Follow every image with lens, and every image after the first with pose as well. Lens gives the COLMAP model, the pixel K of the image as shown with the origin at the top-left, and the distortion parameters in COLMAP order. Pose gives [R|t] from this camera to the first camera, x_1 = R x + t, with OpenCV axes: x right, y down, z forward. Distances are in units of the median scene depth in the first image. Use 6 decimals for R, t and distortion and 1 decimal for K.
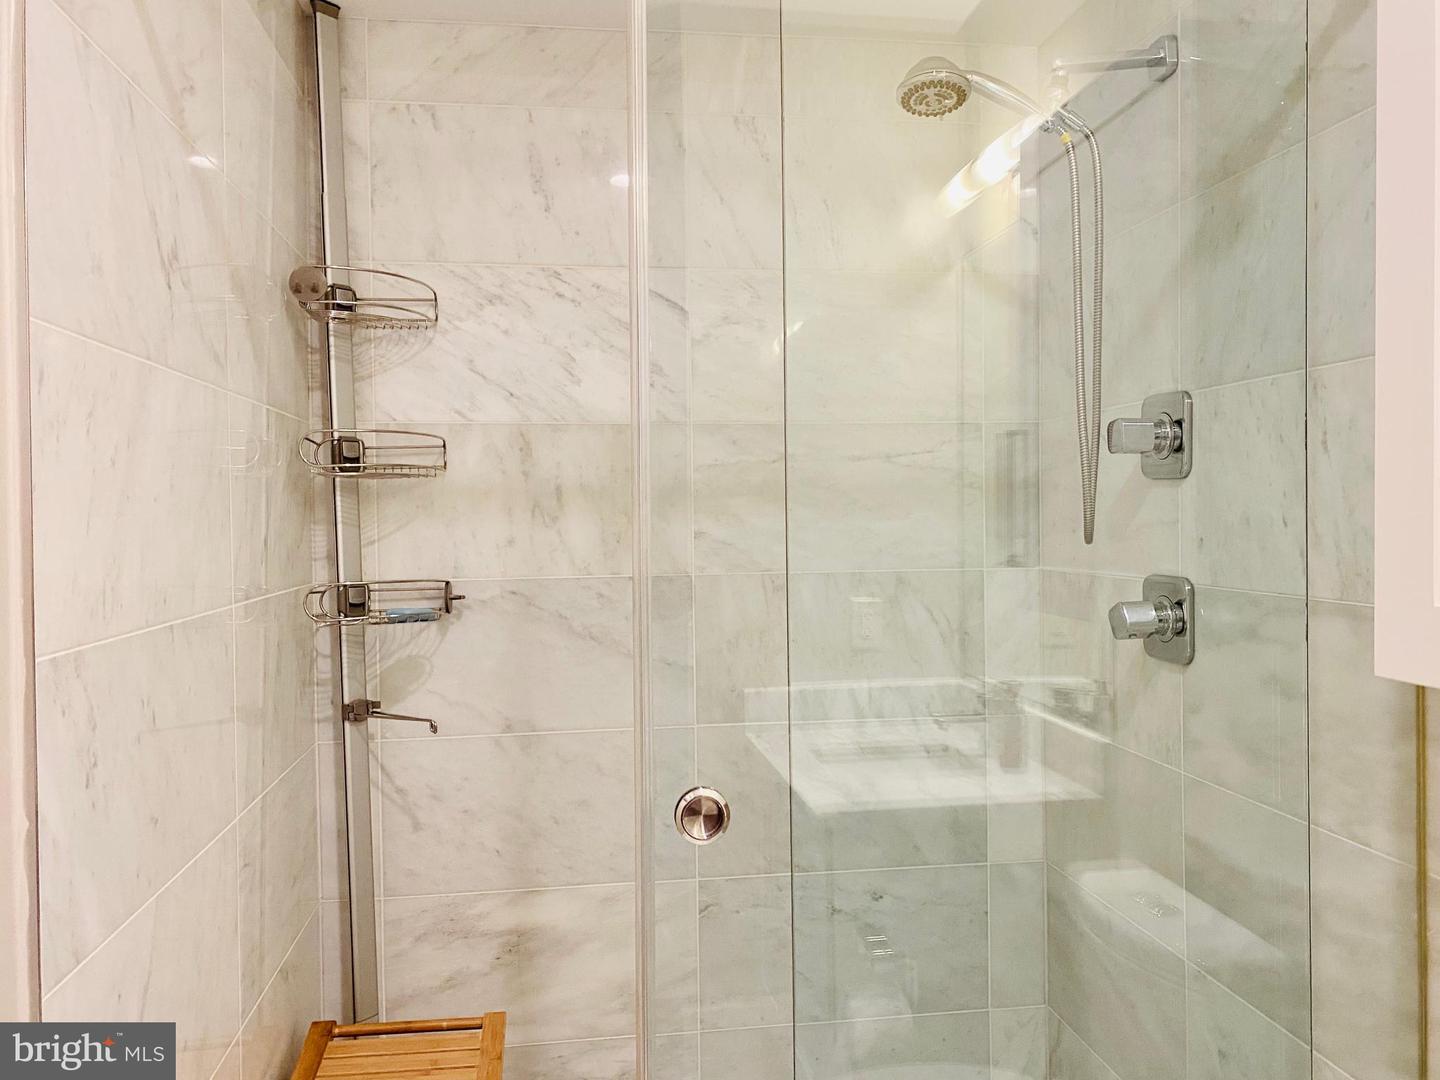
lens RADIAL K [[1087.8, 0, 723.7], [0, 1087.8, 530.9], [0, 0, 1]] dist [0.056422, -0.073647]
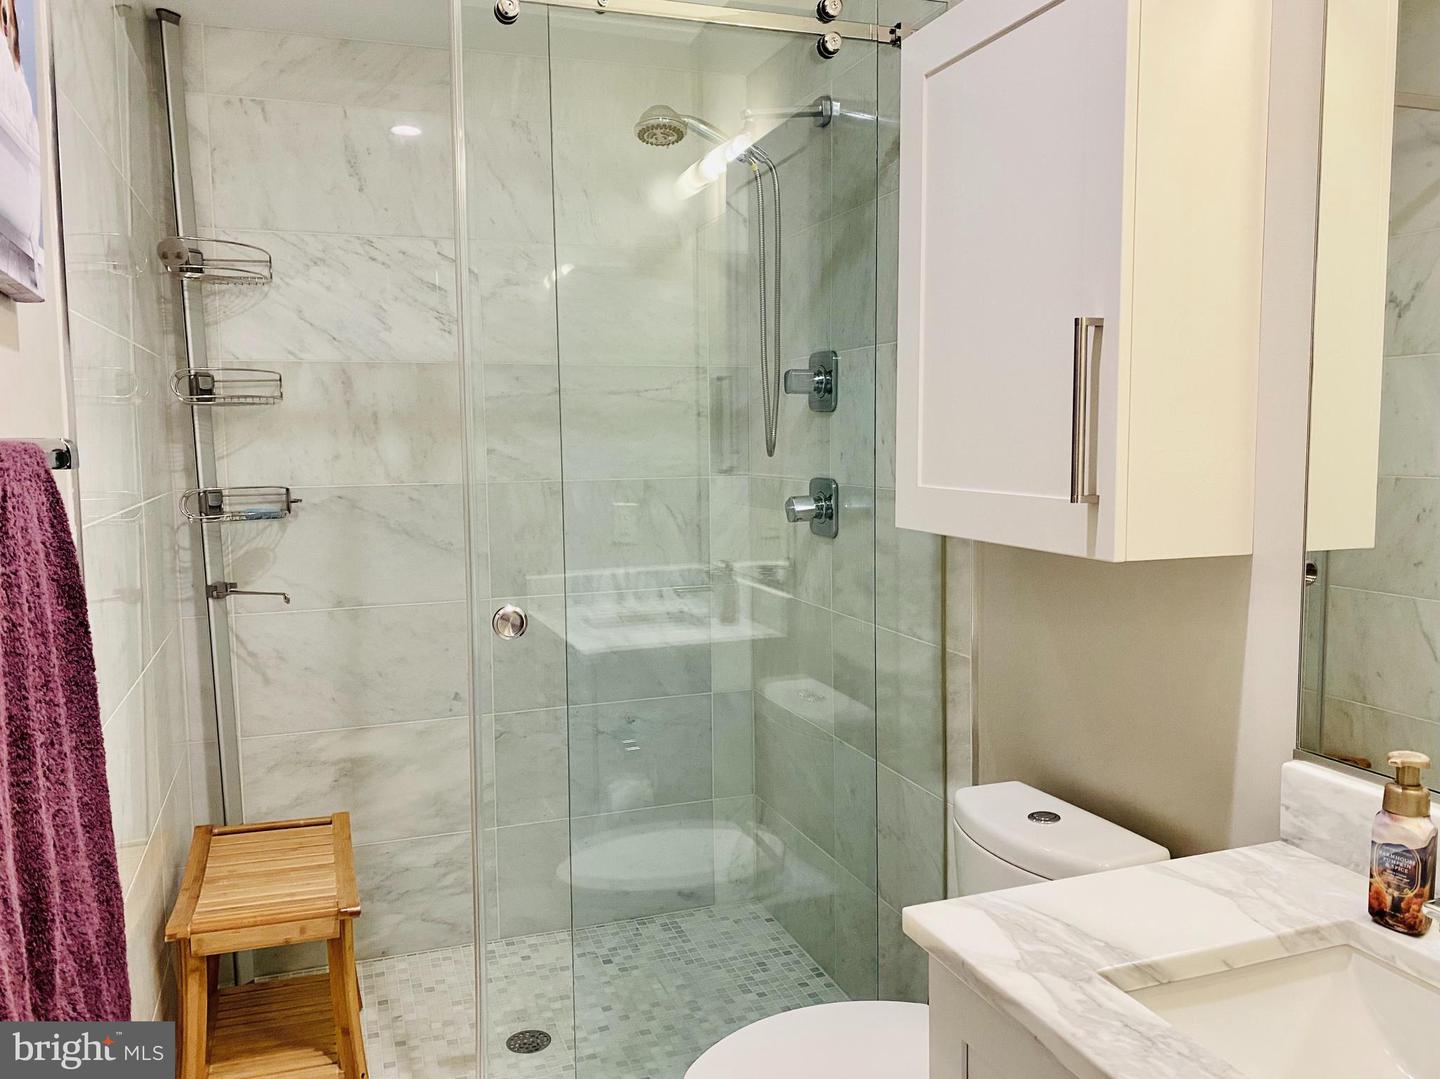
lens RADIAL K [[1087.8, 0, 723.7], [0, 1087.8, 530.4], [0, 0, 1]] dist [0.056422, -0.073647]
pose [[0.978241, -0.017892, 0.206699, -0.022065], [0.002811, 0.997326, 0.073023, 0.003798], [-0.207453, -0.070853, 0.975676, -0.338927]]
